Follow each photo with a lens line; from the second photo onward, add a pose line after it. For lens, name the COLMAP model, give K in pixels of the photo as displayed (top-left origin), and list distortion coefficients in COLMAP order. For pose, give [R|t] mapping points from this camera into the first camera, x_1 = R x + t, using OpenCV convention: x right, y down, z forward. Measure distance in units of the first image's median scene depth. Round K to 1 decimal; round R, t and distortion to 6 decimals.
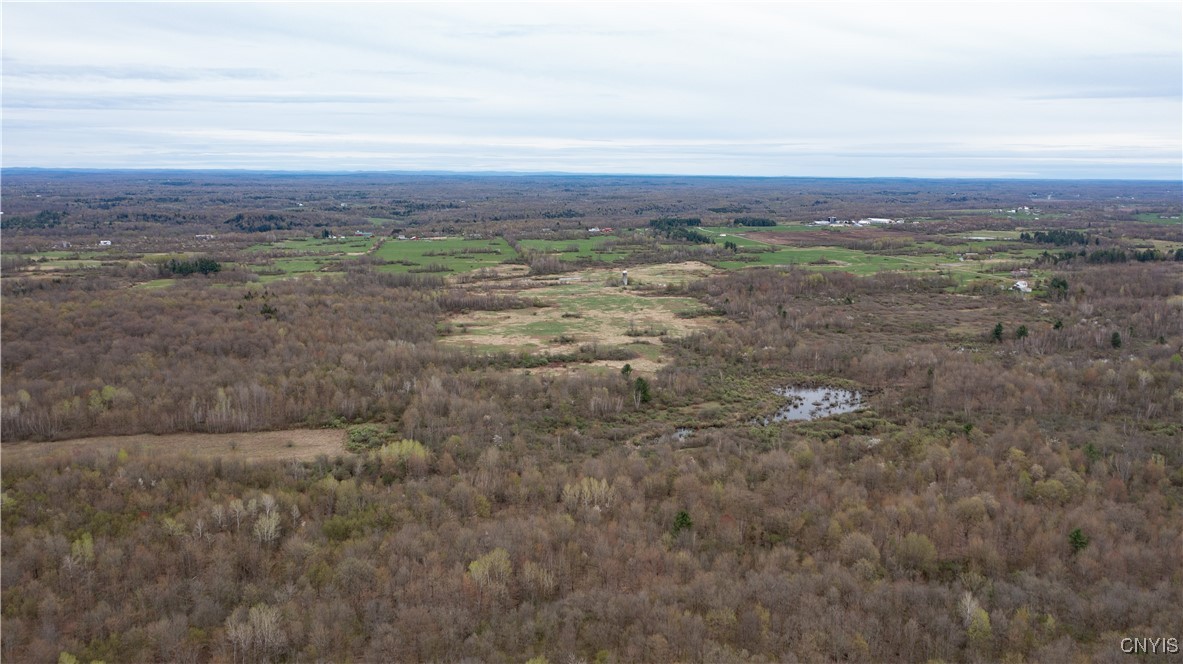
lens RADIAL K [[943.3, 0, 592.9], [0, 943.3, 329.8], [0, 0, 1]] dist [0.003048, 0.007316]
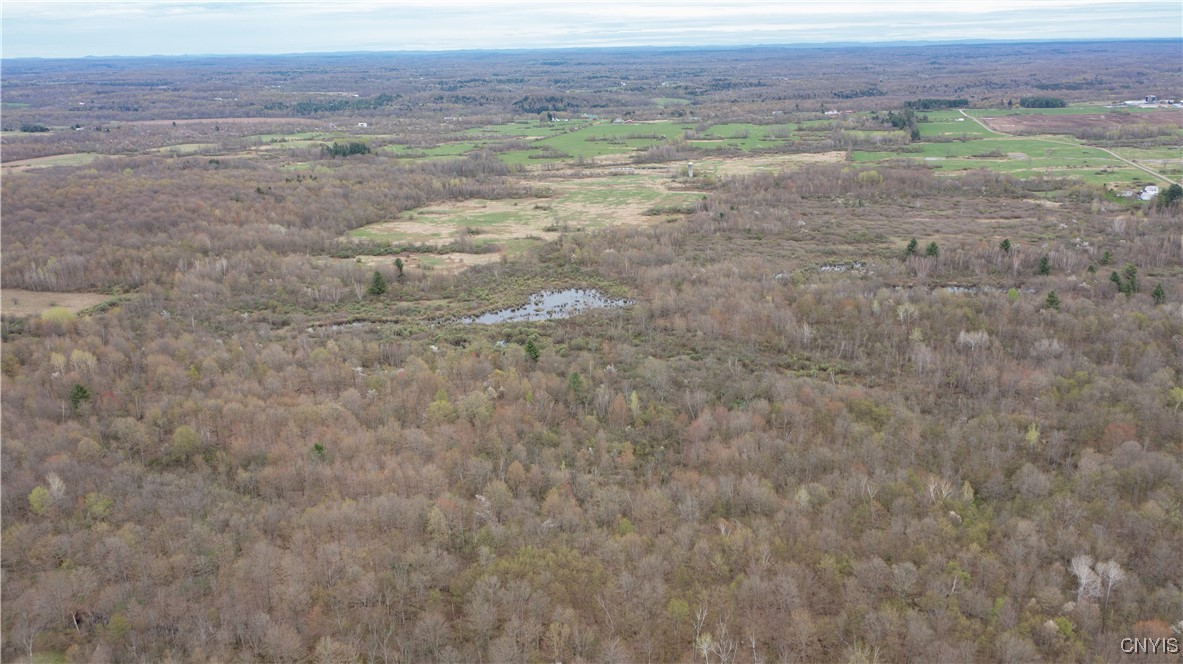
lens RADIAL K [[943.3, 0, 592.9], [0, 943.3, 329.8], [0, 0, 1]] dist [0.003048, 0.007316]
pose [[0.911714, 0.094327, -0.399851, 0.155242], [-0.042323, 0.989671, 0.136967, -0.008977], [0.408640, -0.107952, 0.906289, 0.024134]]
